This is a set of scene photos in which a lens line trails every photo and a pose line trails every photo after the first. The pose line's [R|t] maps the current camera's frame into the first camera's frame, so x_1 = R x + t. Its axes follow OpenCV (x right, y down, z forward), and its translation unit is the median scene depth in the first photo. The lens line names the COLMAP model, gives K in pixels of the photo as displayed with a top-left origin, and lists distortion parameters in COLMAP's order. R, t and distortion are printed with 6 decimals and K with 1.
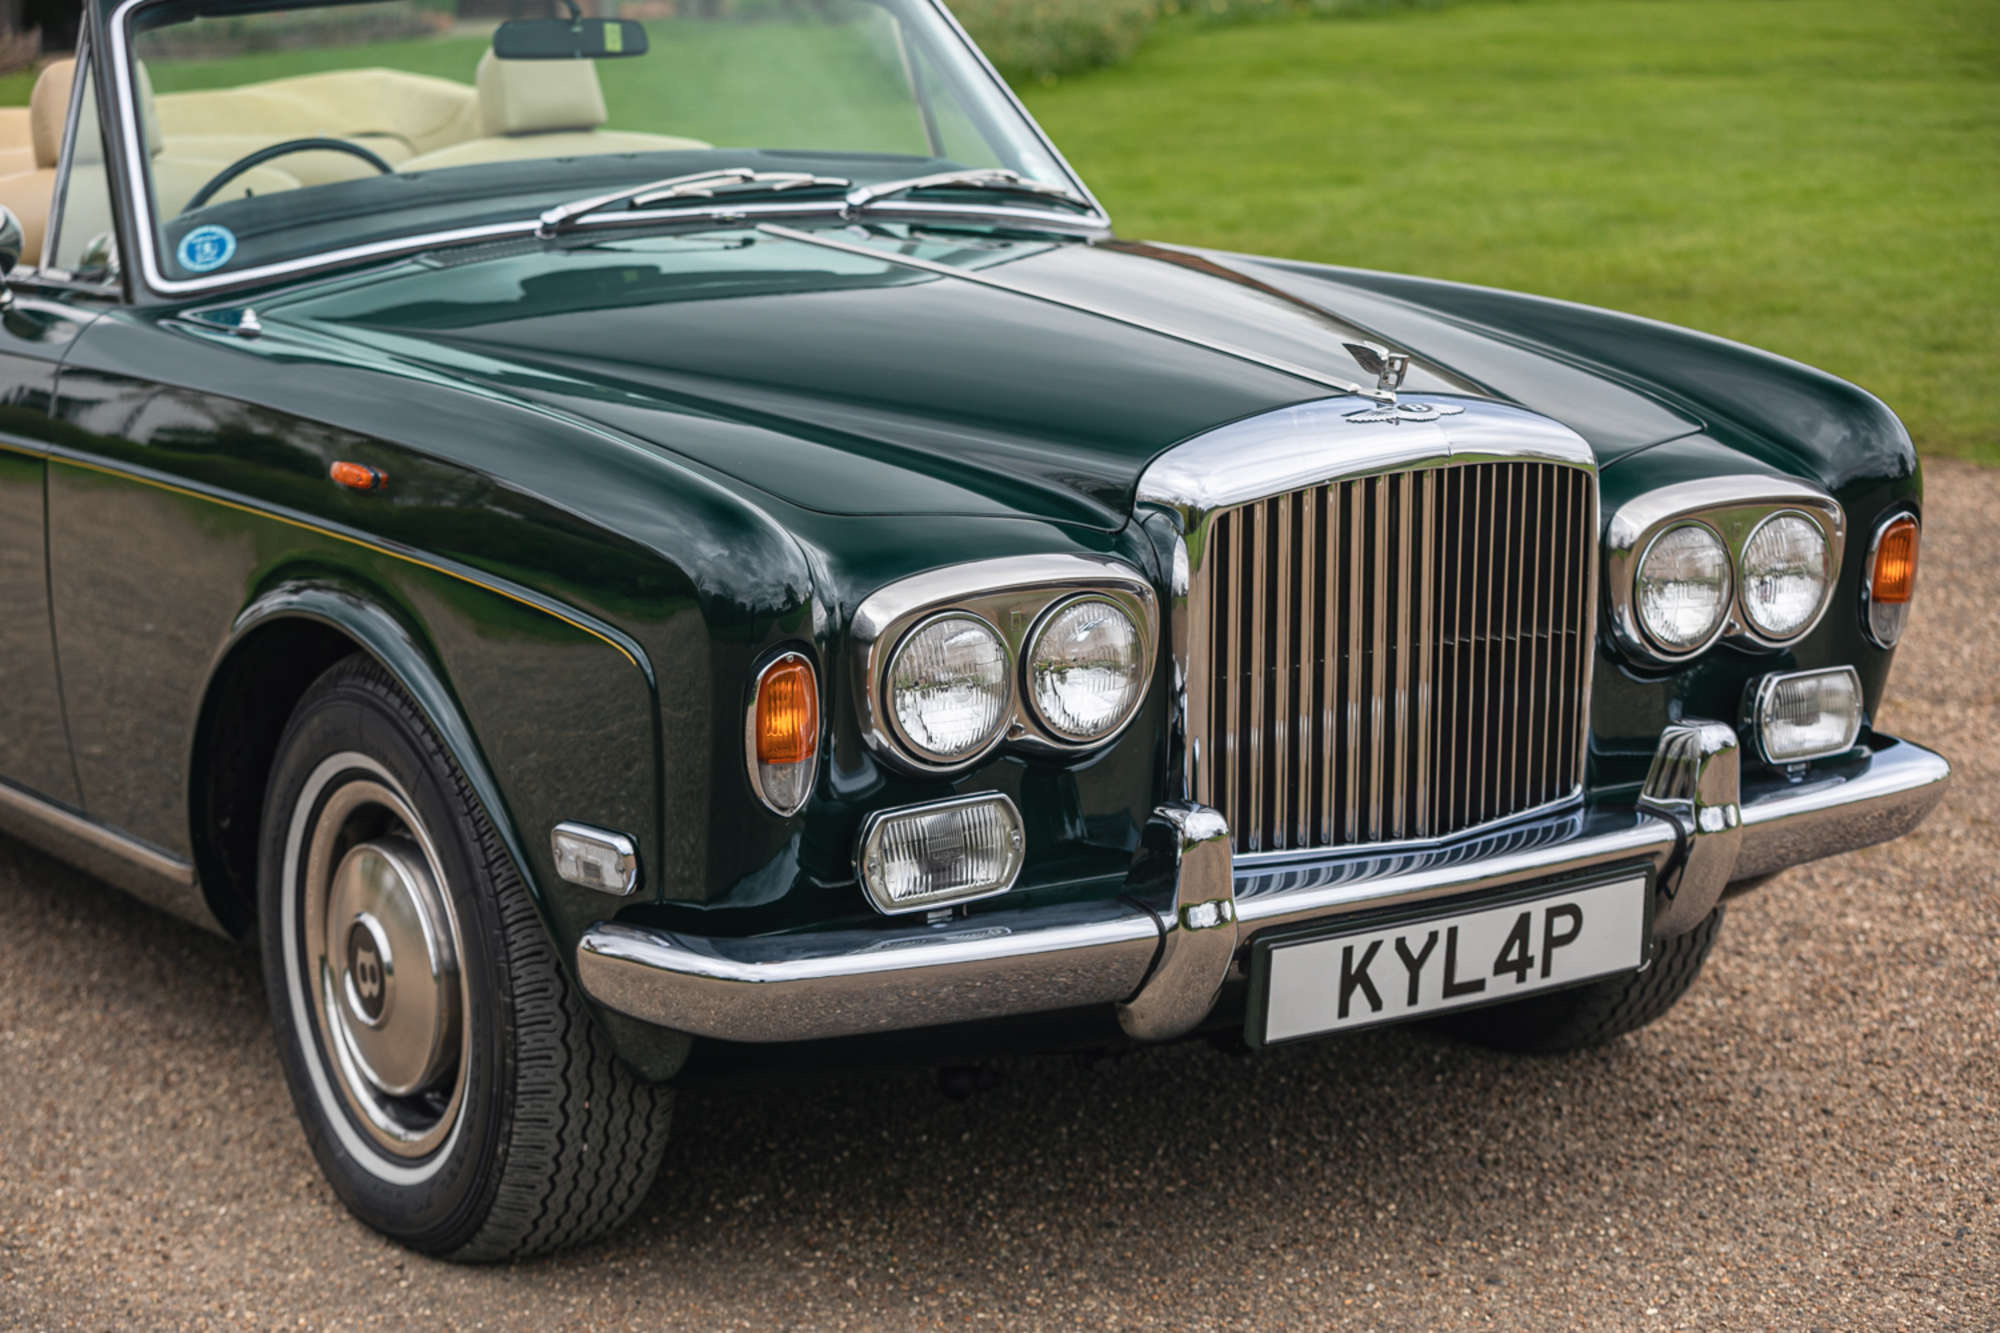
lens RADIAL K [[4011.0, 0, 1002.5], [0, 4011.0, 666.6], [0, 0, 1]] dist [-0.289604, 0.000000]
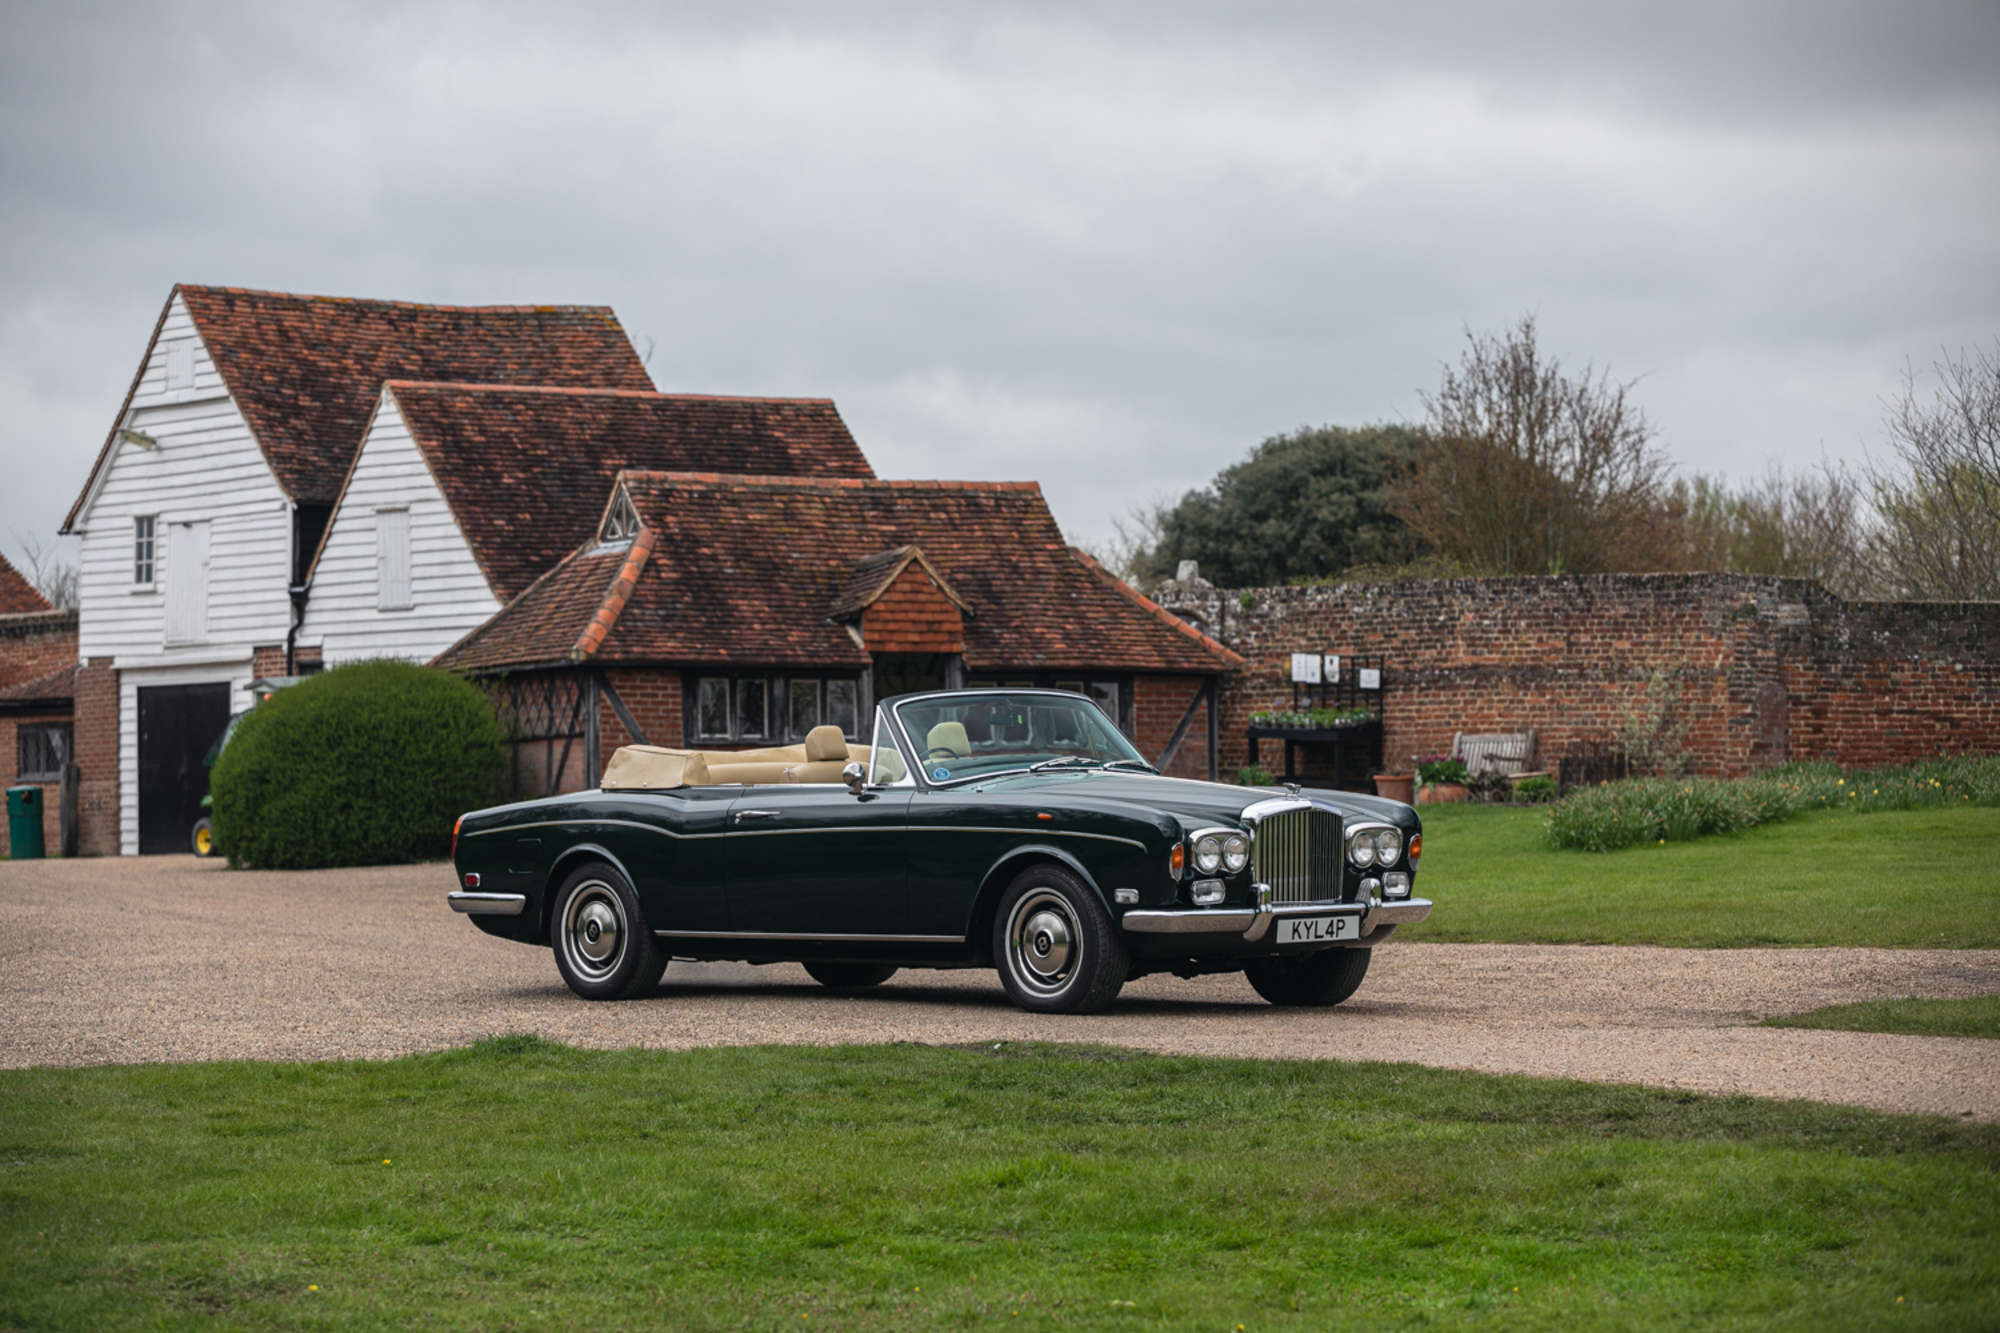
lens RADIAL K [[6111.0, 0, 1000.3], [0, 6111.0, 665.9], [0, 0, 1]] dist [0.086522, 0.000000]
pose [[0.983730, 0.009682, 0.179393, -1.335066], [0.022757, 0.983788, -0.177888, 0.914742], [-0.178207, 0.179076, 0.967561, -5.070859]]
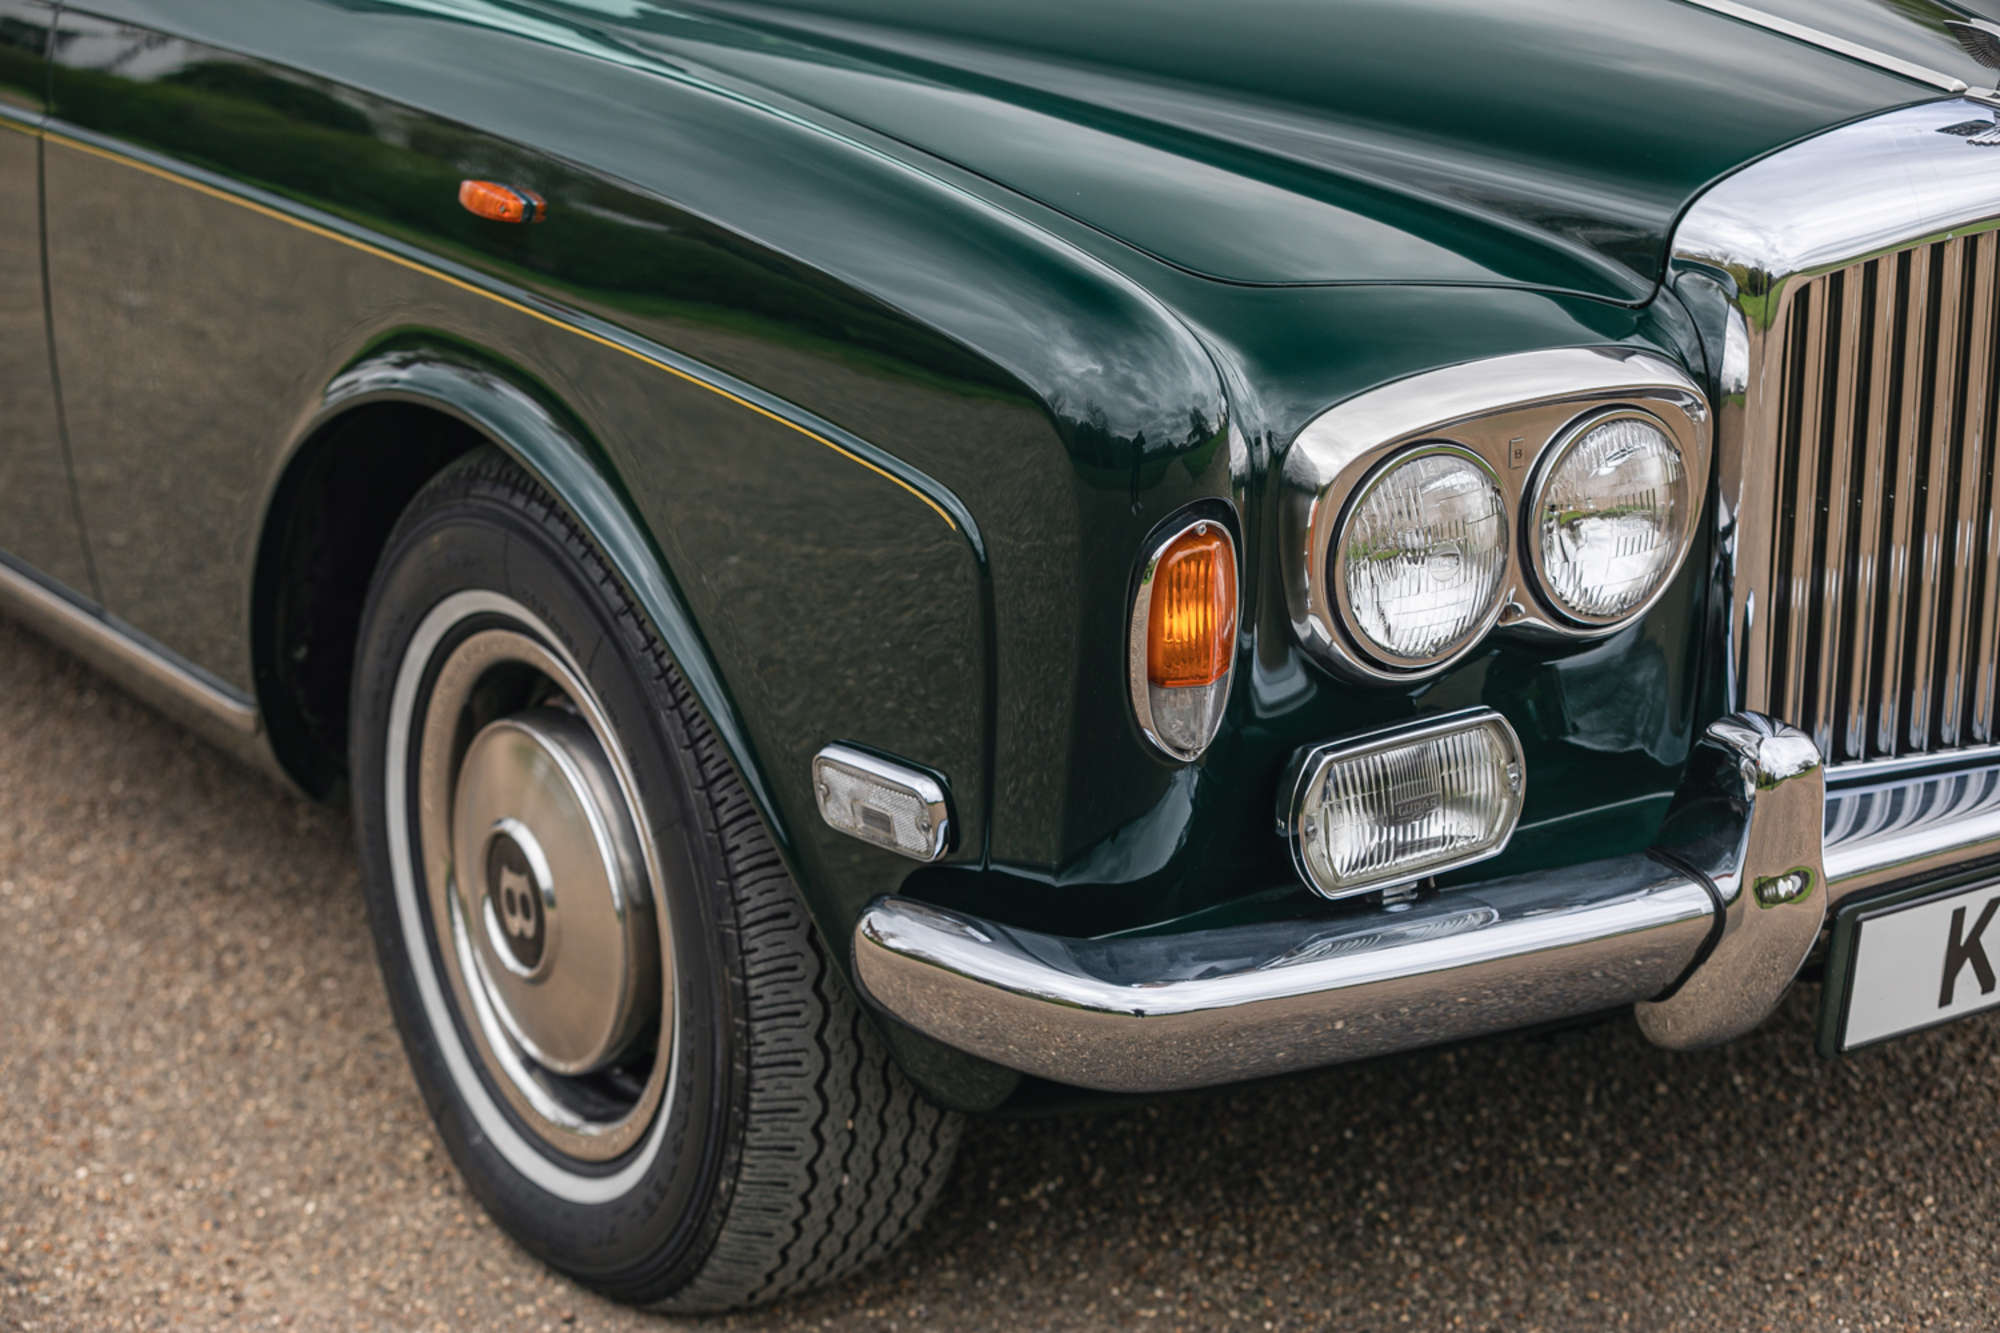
lens RADIAL K [[4011.0, 0, 998.9], [0, 4011.0, 667.9], [0, 0, 1]] dist [-0.289604, 0.000000]
pose [[0.999999, 0.001443, -0.000112, -0.077389], [-0.001416, 0.991528, 0.129884, -0.057766], [0.000298, -0.129883, 0.991529, 0.318143]]
